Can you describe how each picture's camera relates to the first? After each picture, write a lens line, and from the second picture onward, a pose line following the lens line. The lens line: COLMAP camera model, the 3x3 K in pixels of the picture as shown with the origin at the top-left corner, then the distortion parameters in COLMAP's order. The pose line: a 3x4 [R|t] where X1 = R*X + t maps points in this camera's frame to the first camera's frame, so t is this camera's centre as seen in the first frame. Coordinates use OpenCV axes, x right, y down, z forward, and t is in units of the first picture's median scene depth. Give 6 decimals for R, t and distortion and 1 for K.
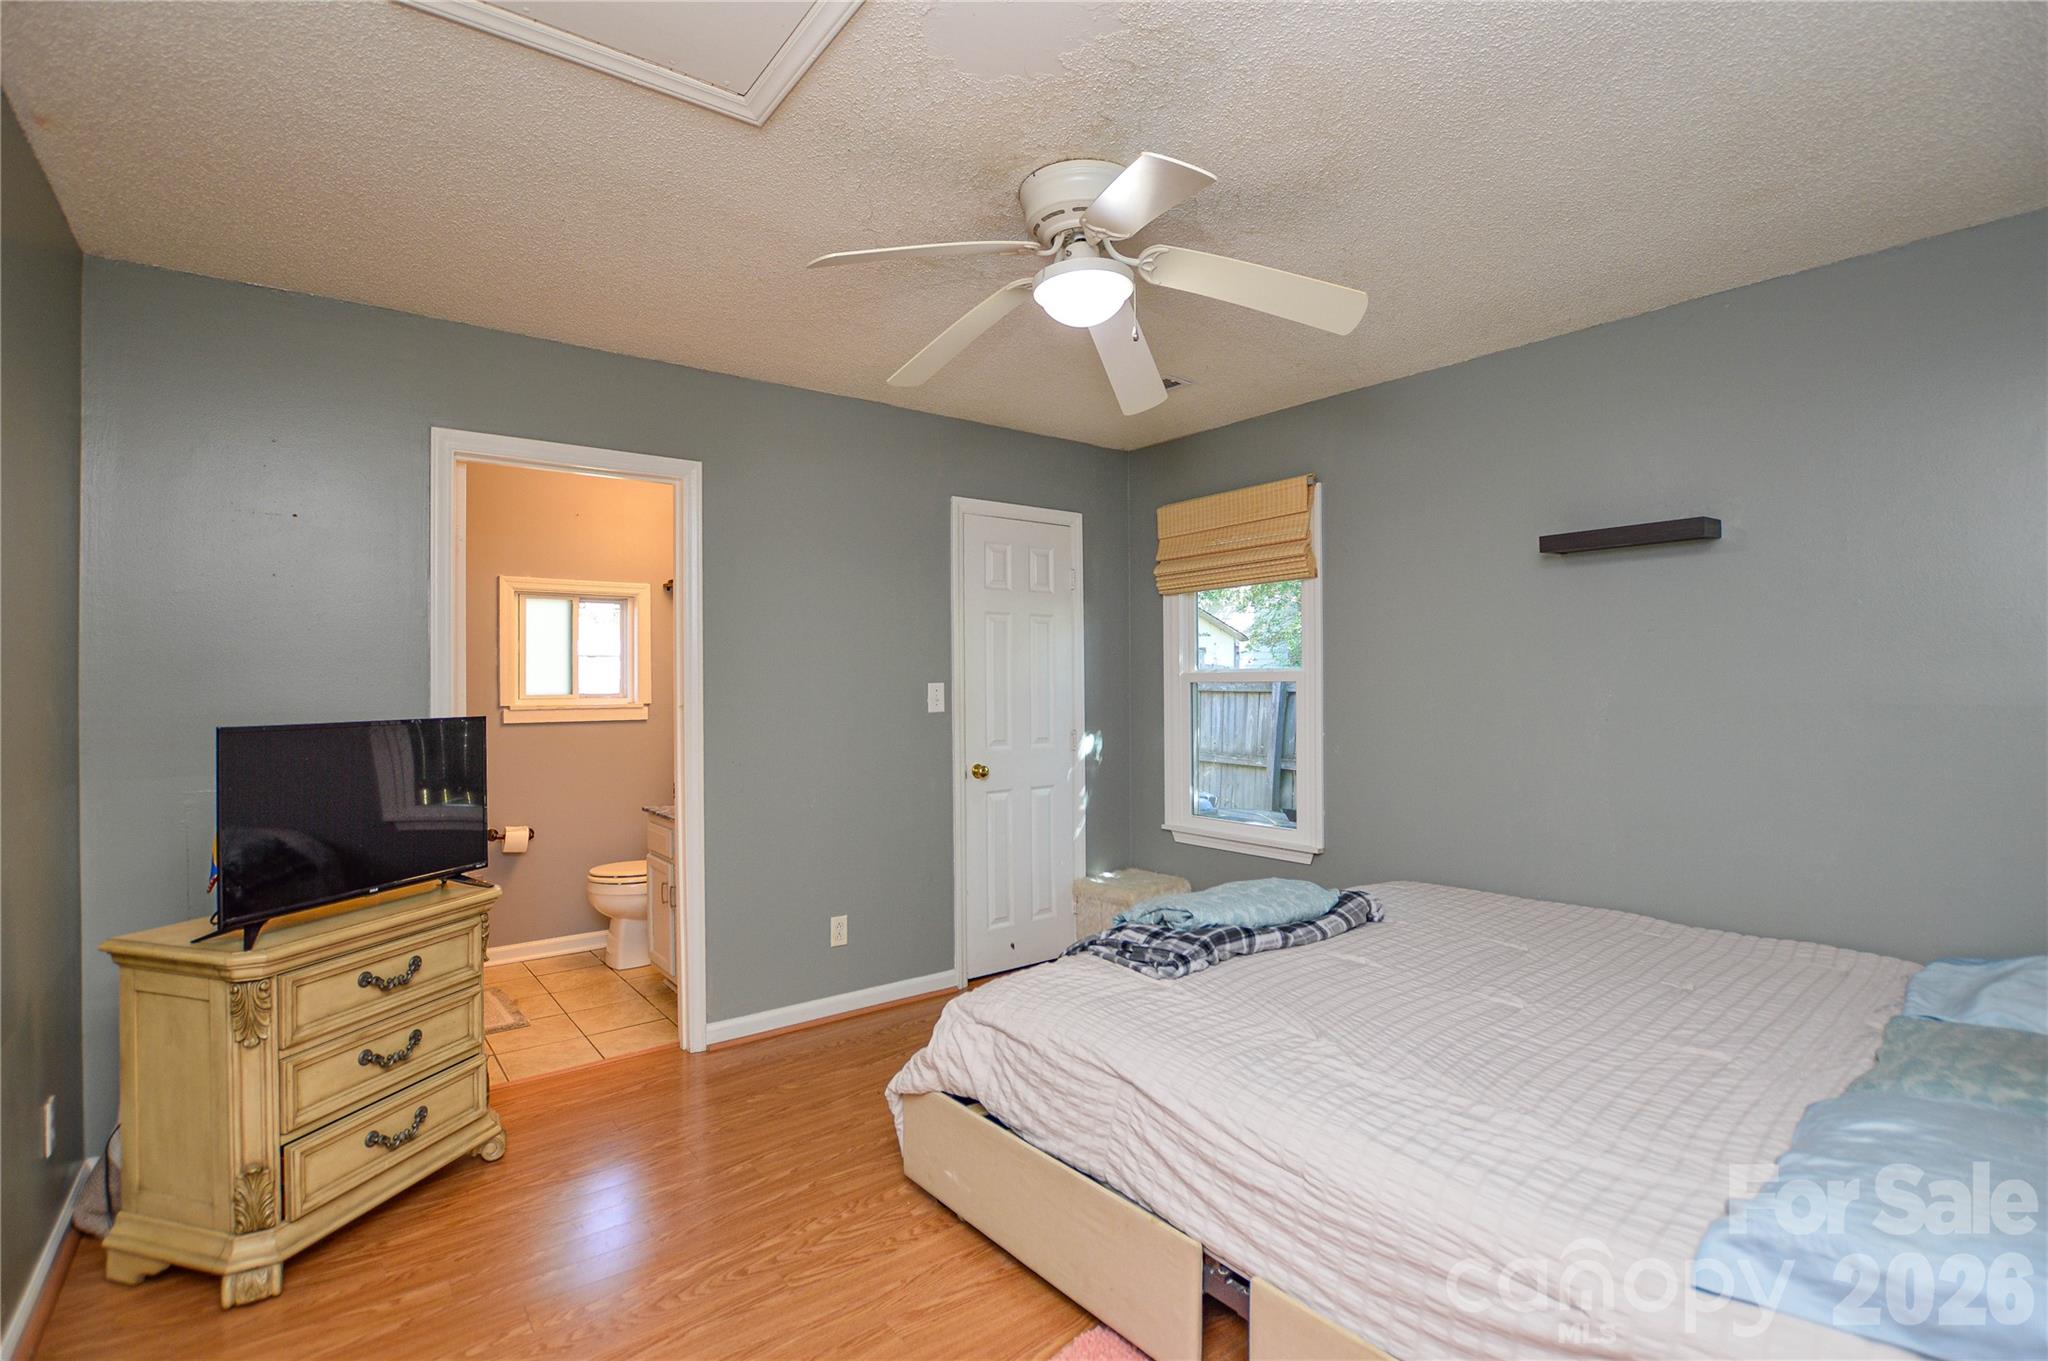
lens RADIAL K [[940.2, 0, 1033.8], [0, 940.2, 680.6], [0, 0, 1]] dist [-0.026248, 0.000314]
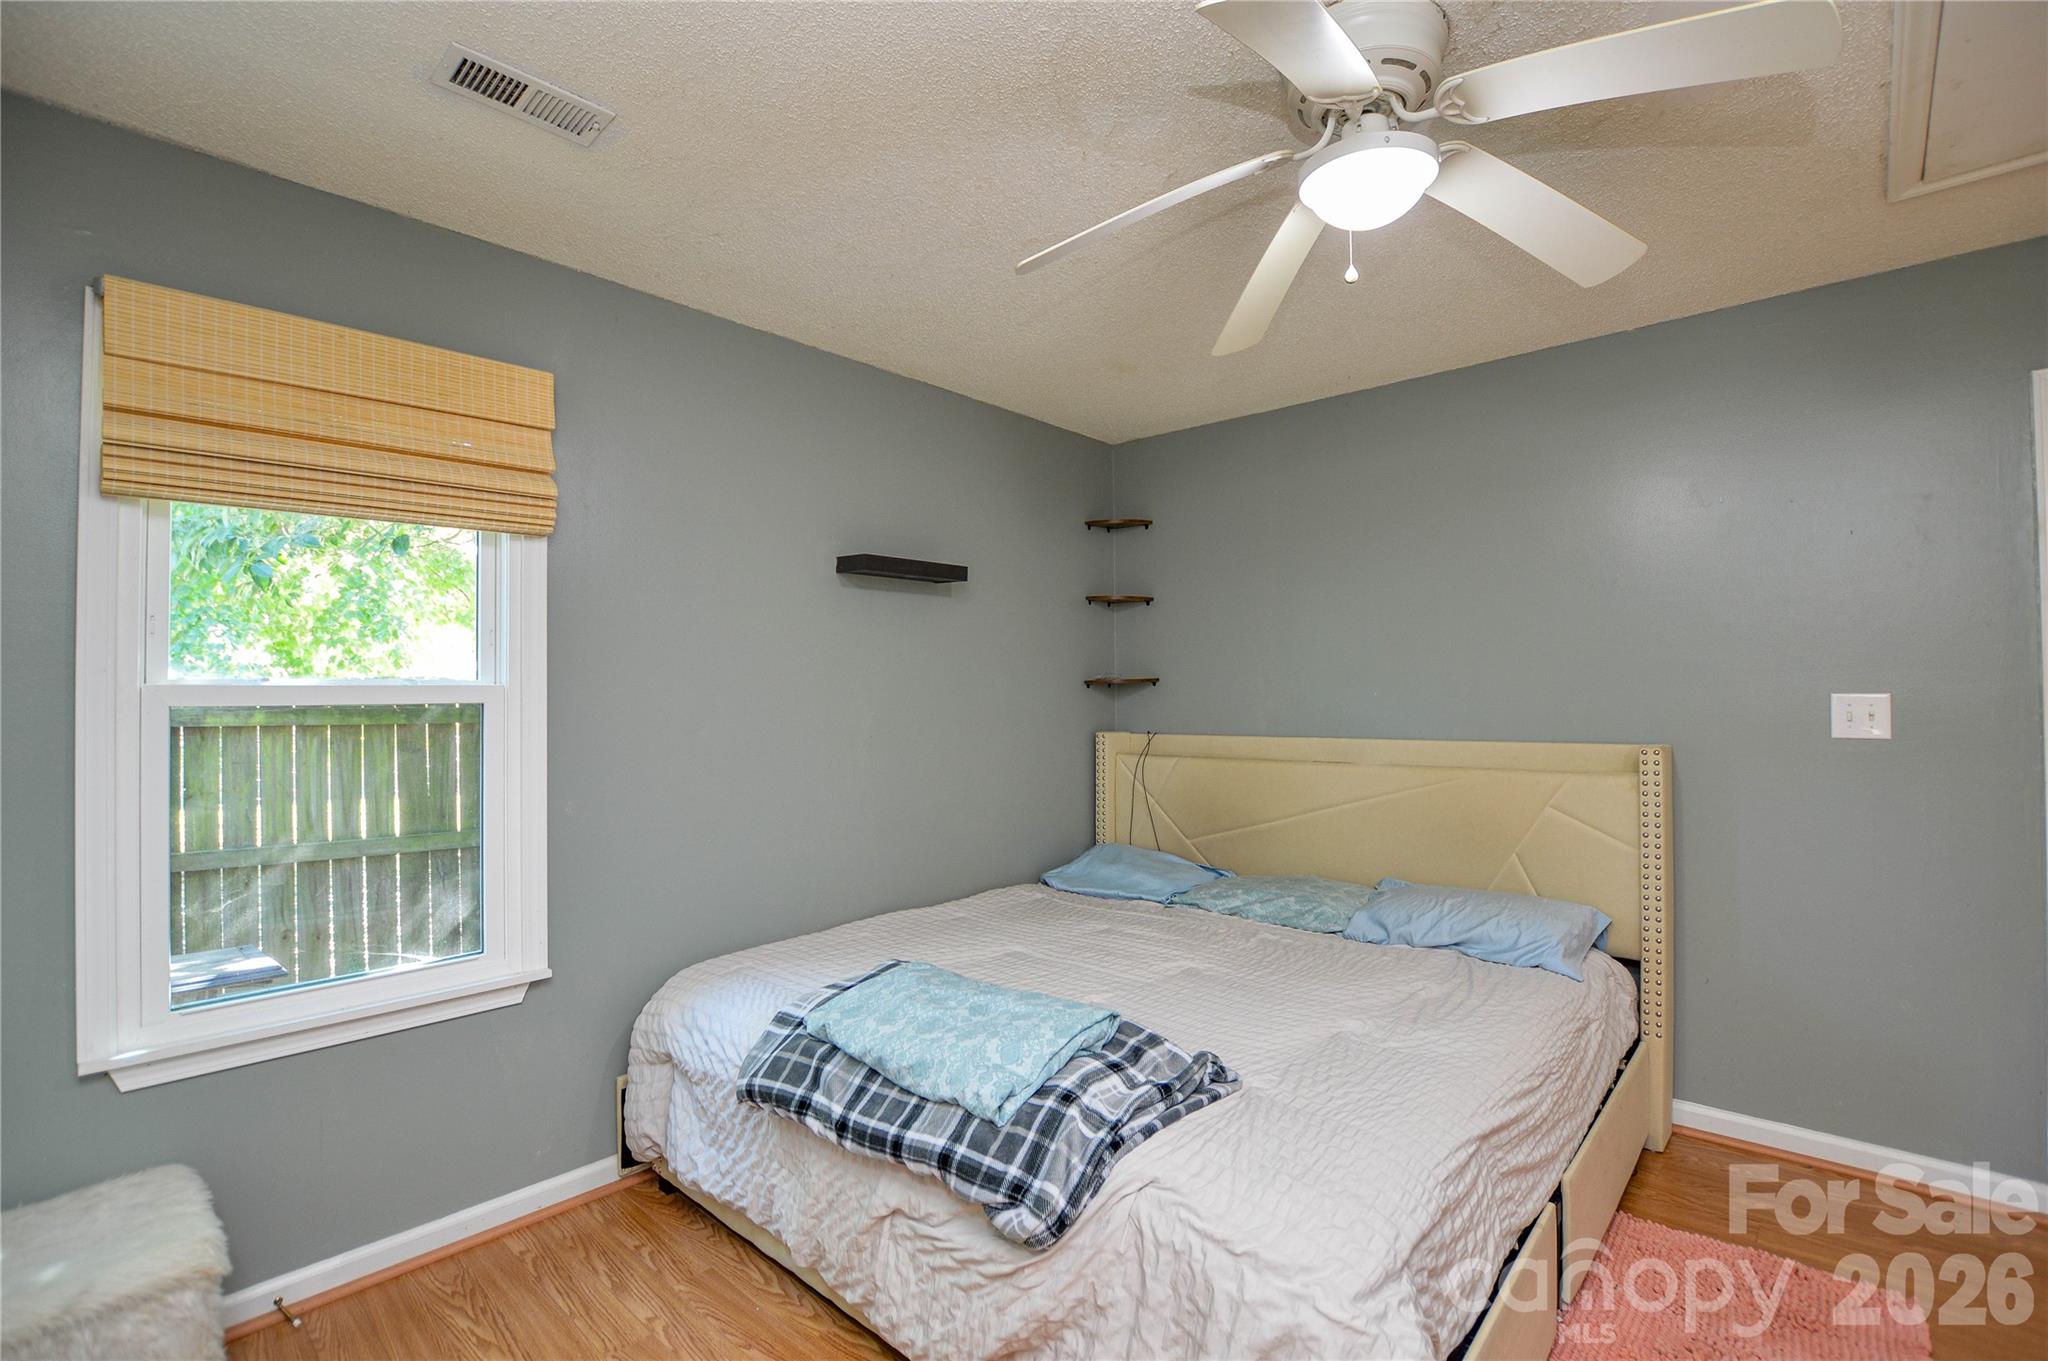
lens RADIAL K [[940.2, 0, 1033.8], [0, 940.2, 680.6], [0, 0, 1]] dist [-0.026248, 0.000314]
pose [[-0.172236, 0.020392, 0.984845, -0.360212], [0.001222, 0.999789, -0.020488, -0.001562], [-0.985055, -0.002325, -0.172225, 0.766909]]
